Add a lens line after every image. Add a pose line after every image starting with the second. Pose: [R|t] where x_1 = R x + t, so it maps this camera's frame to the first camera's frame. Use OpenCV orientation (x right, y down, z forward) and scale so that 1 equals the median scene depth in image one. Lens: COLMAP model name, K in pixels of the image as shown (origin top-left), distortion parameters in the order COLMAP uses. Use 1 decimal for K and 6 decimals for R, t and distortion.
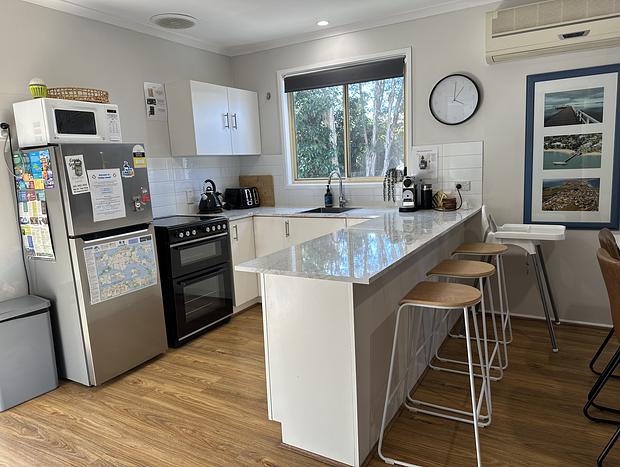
lens RADIAL K [[434.8, 0, 310.0], [0, 434.8, 233.5], [0, 0, 1]] dist [0.070175, -0.090599]
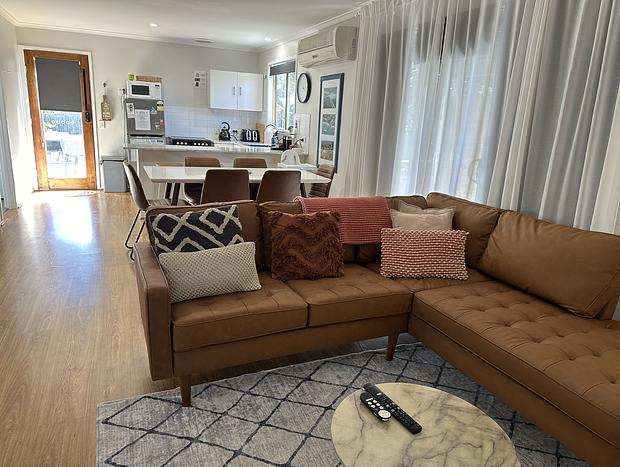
lens RADIAL K [[434.8, 0, 310.0], [0, 434.8, 233.5], [0, 0, 1]] dist [0.070175, -0.090599]
pose [[0.793834, 0.241368, -0.558183, 1.595618], [-0.186827, 0.970269, 0.153860, -0.020666], [0.578725, -0.017856, 0.815327, -0.438644]]
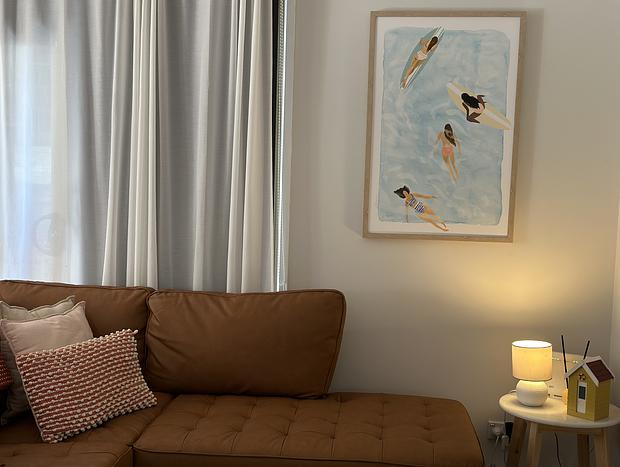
lens RADIAL K [[867.9, 0, 310.0], [0, 867.9, 233.5], [0, 0, 1]] dist [0.237149, -0.059458]
pose [[0.902558, 0.050679, 0.427575, 1.098702], [-0.009115, 0.995075, -0.098702, 0.037423], [-0.430471, 0.085187, 0.898575, -0.619863]]
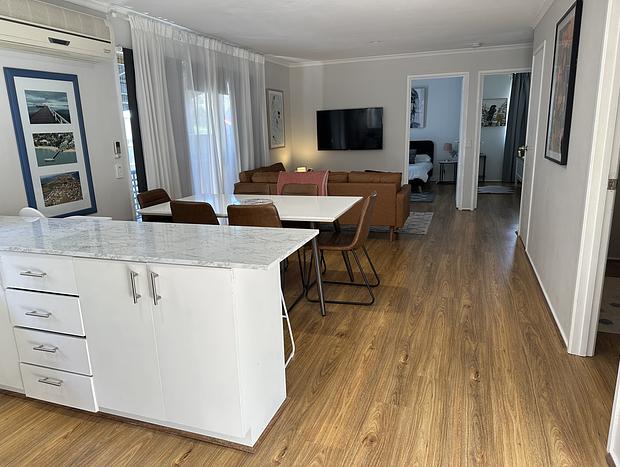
lens RADIAL K [[434.8, 0, 310.0], [0, 434.8, 233.5], [0, 0, 1]] dist [0.070175, -0.090599]
pose [[-0.171909, -0.176349, 0.969200, -0.598499], [0.197357, 0.957735, 0.209269, -0.090104], [-0.965141, 0.227254, -0.129839, 0.589025]]
